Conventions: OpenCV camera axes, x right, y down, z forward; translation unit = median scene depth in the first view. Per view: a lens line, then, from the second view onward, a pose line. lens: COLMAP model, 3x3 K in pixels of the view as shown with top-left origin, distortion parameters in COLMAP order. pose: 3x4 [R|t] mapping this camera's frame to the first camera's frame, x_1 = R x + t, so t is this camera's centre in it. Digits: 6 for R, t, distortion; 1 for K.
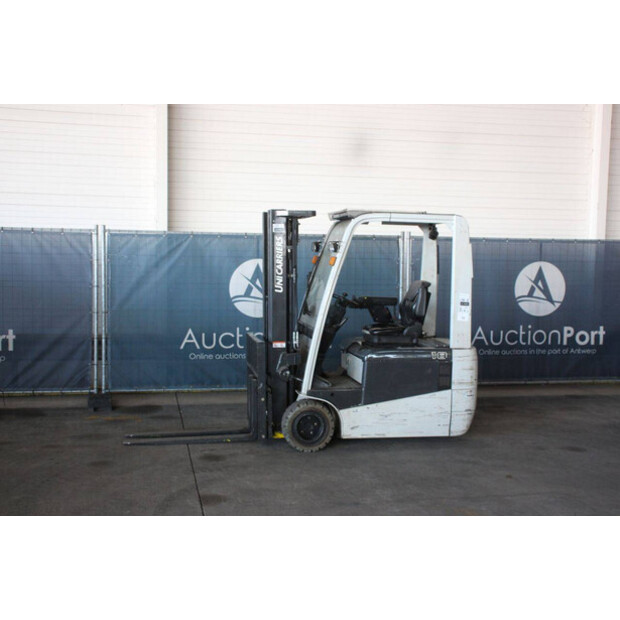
lens RADIAL K [[817.7, 0, 314.0], [0, 817.7, 308.6], [0, 0, 1]] dist [0.037953, 0.041672]
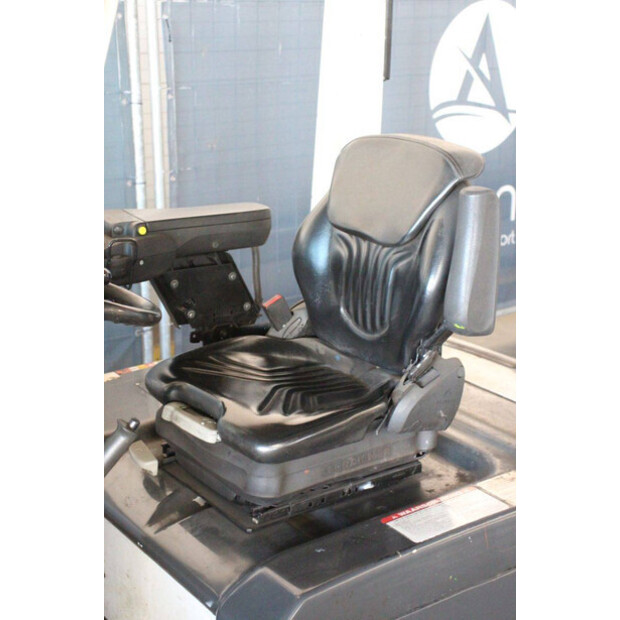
lens RADIAL K [[1084.3, 0, 310.0], [0, 1084.3, 310.0], [0, 0, 1]] dist [0.216293, 0.051368]
pose [[0.901320, -0.130853, 0.412917, -0.014752], [0.028580, 0.969166, 0.244745, -0.063517], [-0.432211, -0.208792, 0.877268, 0.788691]]
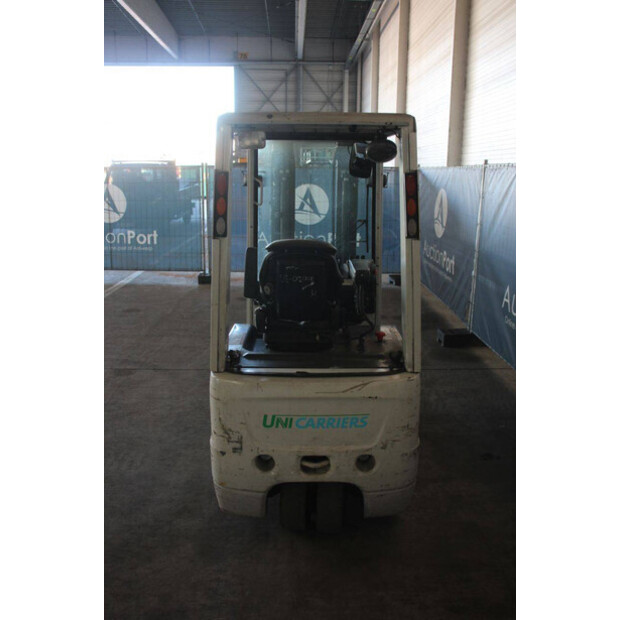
lens RADIAL K [[567.6, 0, 331.9], [0, 567.6, 303.4], [0, 0, 1]] dist [-0.153435, 0.112305]
pose [[-0.157155, 0.203677, -0.966343, 0.521321], [-0.092545, 0.971158, 0.219742, -0.081287], [0.983228, 0.123964, -0.133773, 1.119623]]
